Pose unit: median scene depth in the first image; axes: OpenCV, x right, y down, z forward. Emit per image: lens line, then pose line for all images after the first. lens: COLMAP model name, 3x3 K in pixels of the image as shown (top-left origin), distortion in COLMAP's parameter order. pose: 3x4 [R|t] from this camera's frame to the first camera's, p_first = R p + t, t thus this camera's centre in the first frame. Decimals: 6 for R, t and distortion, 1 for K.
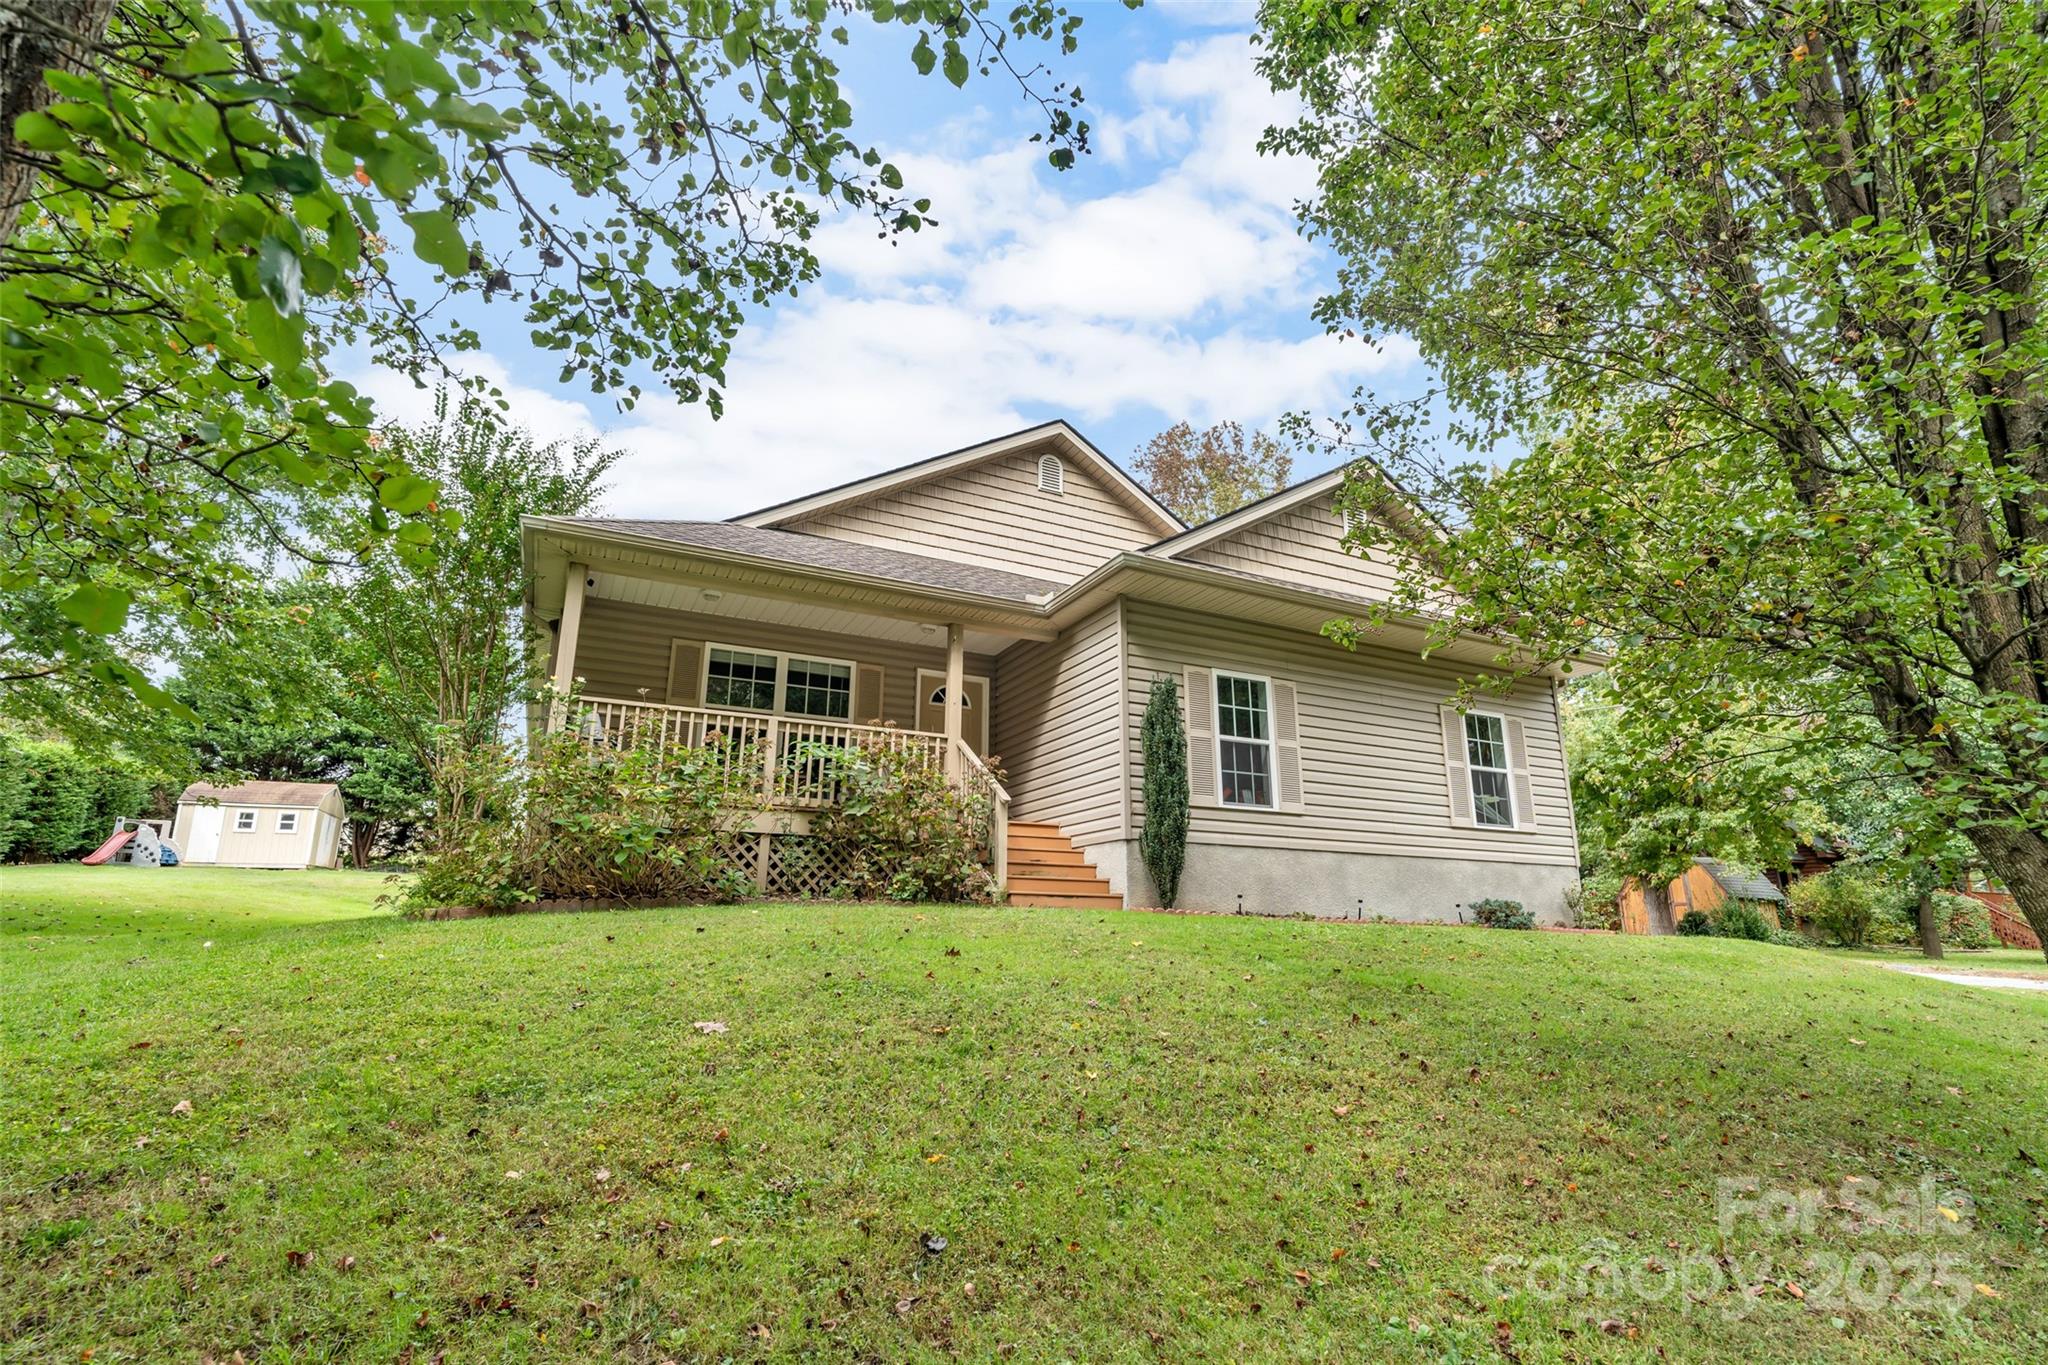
lens RADIAL K [[971.9, 0, 1019.4], [0, 971.9, 687.3], [0, 0, 1]] dist [-0.012120, 0.006873]
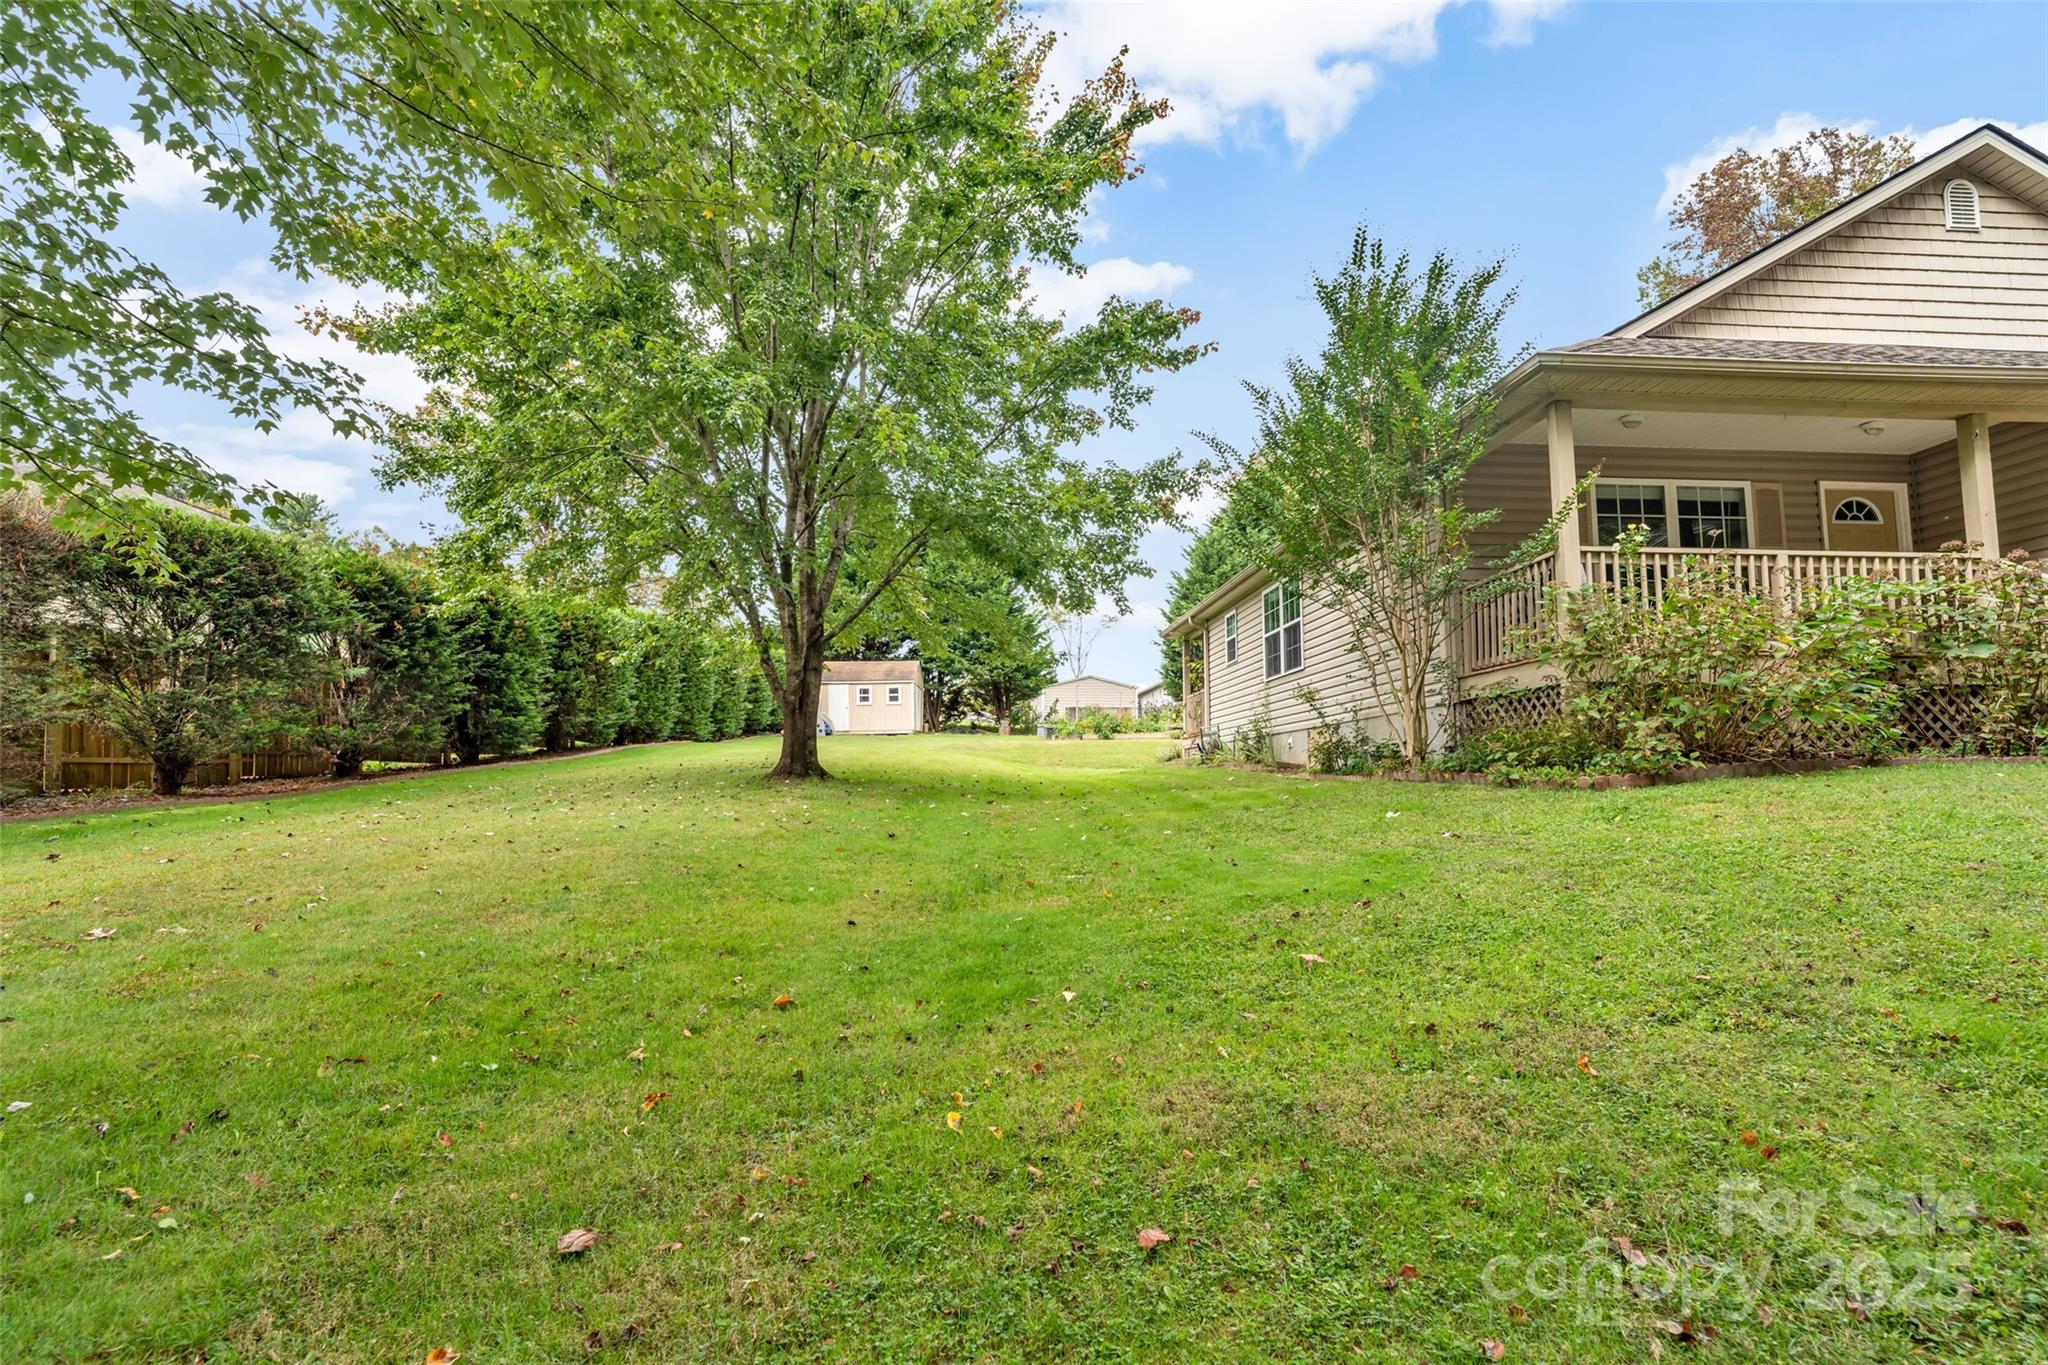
lens RADIAL K [[971.9, 0, 1019.4], [0, 971.9, 687.3], [0, 0, 1]] dist [-0.012120, 0.006873]
pose [[0.922597, -0.044563, -0.383183, -0.392691], [0.102806, 0.985786, 0.132883, -0.023869], [0.371815, -0.161991, 0.914064, -0.036094]]
